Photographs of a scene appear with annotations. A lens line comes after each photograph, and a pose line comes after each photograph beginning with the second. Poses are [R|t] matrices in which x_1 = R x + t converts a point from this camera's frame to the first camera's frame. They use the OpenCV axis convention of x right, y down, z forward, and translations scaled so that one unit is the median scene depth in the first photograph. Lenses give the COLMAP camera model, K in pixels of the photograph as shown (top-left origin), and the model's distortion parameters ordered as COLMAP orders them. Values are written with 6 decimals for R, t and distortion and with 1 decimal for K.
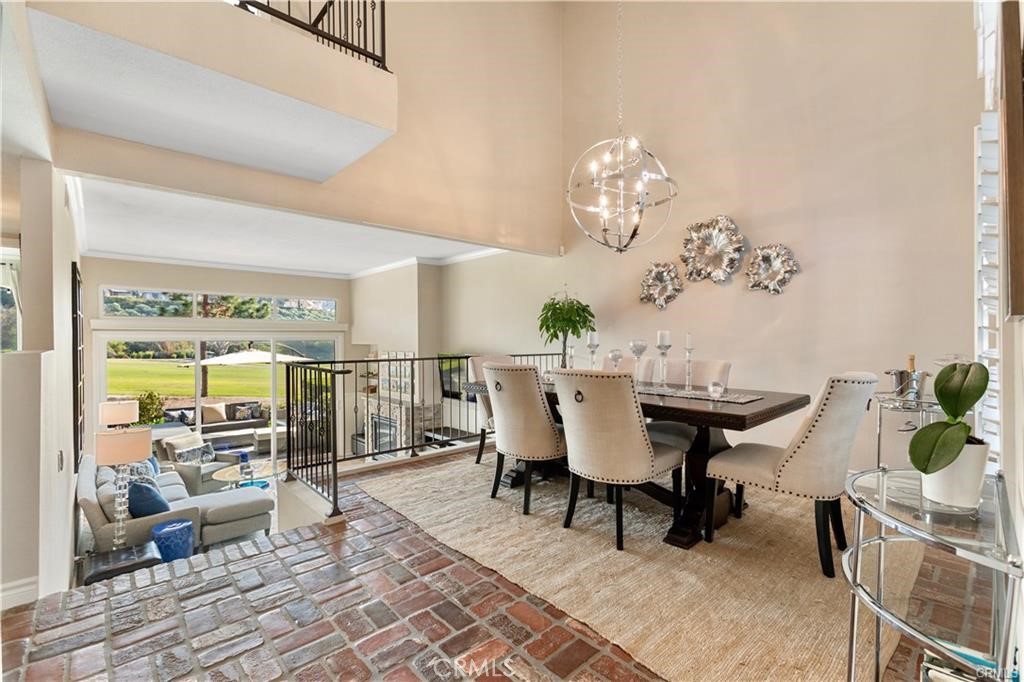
lens RADIAL K [[453.9, 0, 505.9], [0, 453.9, 340.2], [0, 0, 1]] dist [-0.000595, 0.000126]
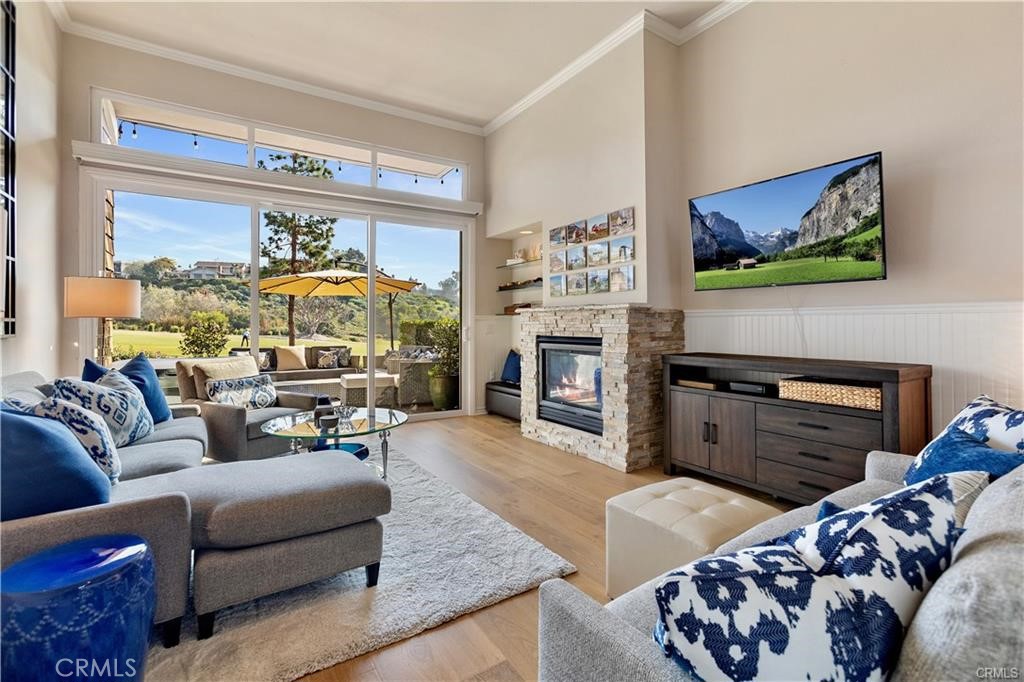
lens RADIAL K [[461.3, 0, 512.8], [0, 461.3, 318.9], [0, 0, 1]] dist [-0.040729, 0.026053]
pose [[0.988798, -0.001931, -0.149249, -0.240170], [-0.000126, 0.999905, -0.013771, 0.149167], [0.149262, 0.013635, 0.988704, 0.434504]]
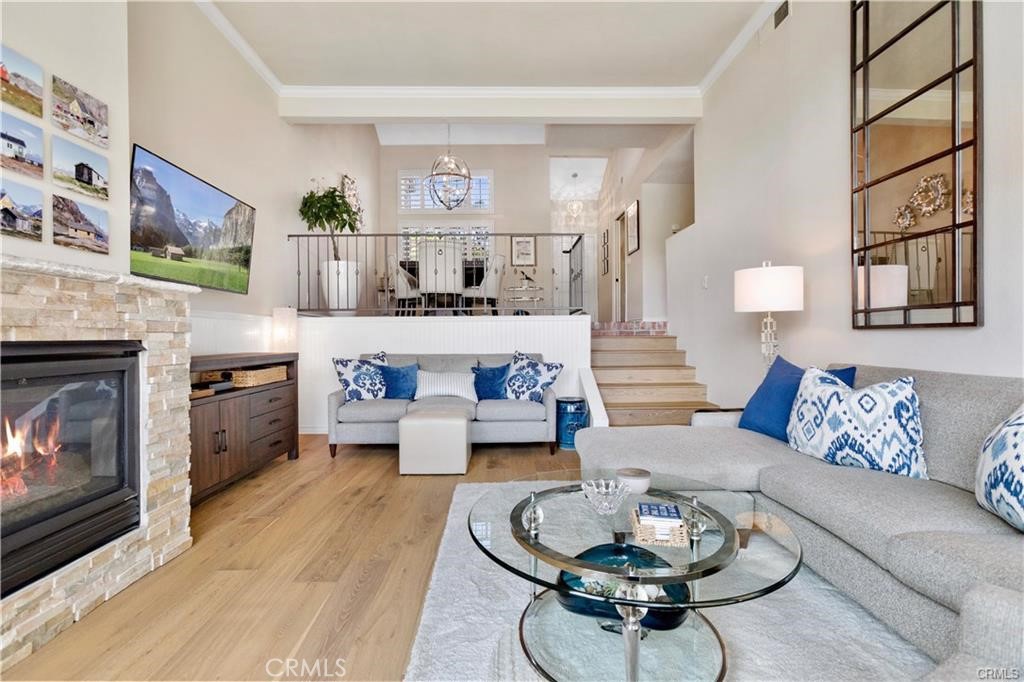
lens RADIAL K [[453.9, 0, 505.9], [0, 453.9, 340.2], [0, 0, 1]] dist [-0.000595, 0.000126]
pose [[-0.749527, 0.003092, 0.661967, -0.532503], [0.012966, 0.999866, 0.010011, 0.161827], [-0.661847, 0.016087, -0.749466, 0.966863]]
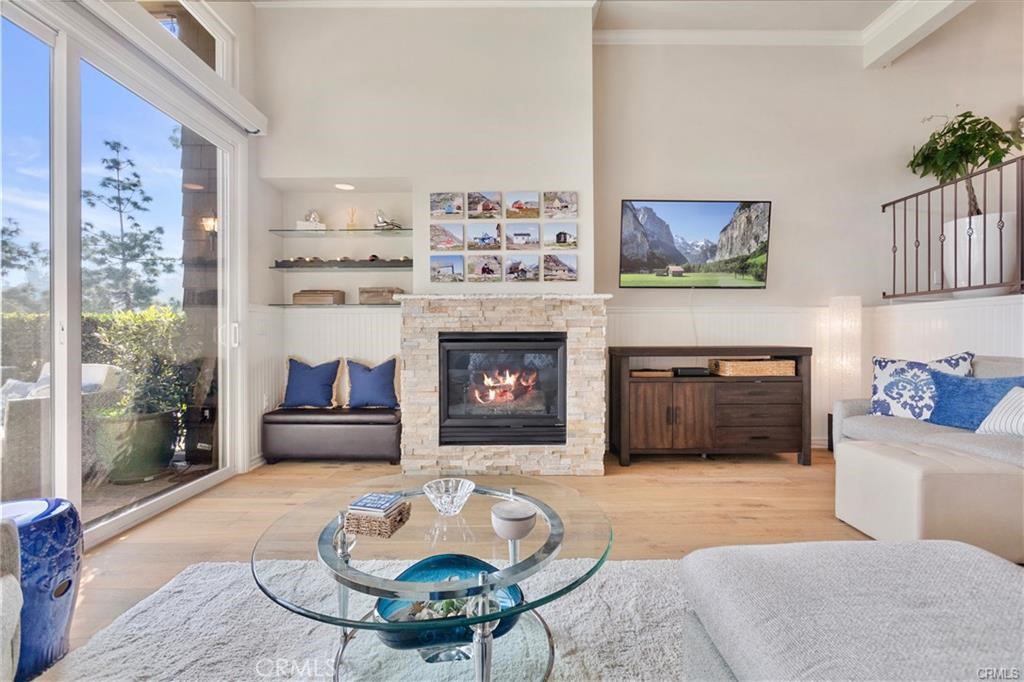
lens RADIAL K [[455.6, 0, 513.9], [0, 455.6, 335.4], [0, 0, 1]] dist [-0.003042, 0.011560]
pose [[0.668271, -0.004566, 0.743904, -0.555640], [0.005284, 0.999985, 0.001391, 0.164075], [-0.743899, 0.003001, 0.668285, 0.673287]]
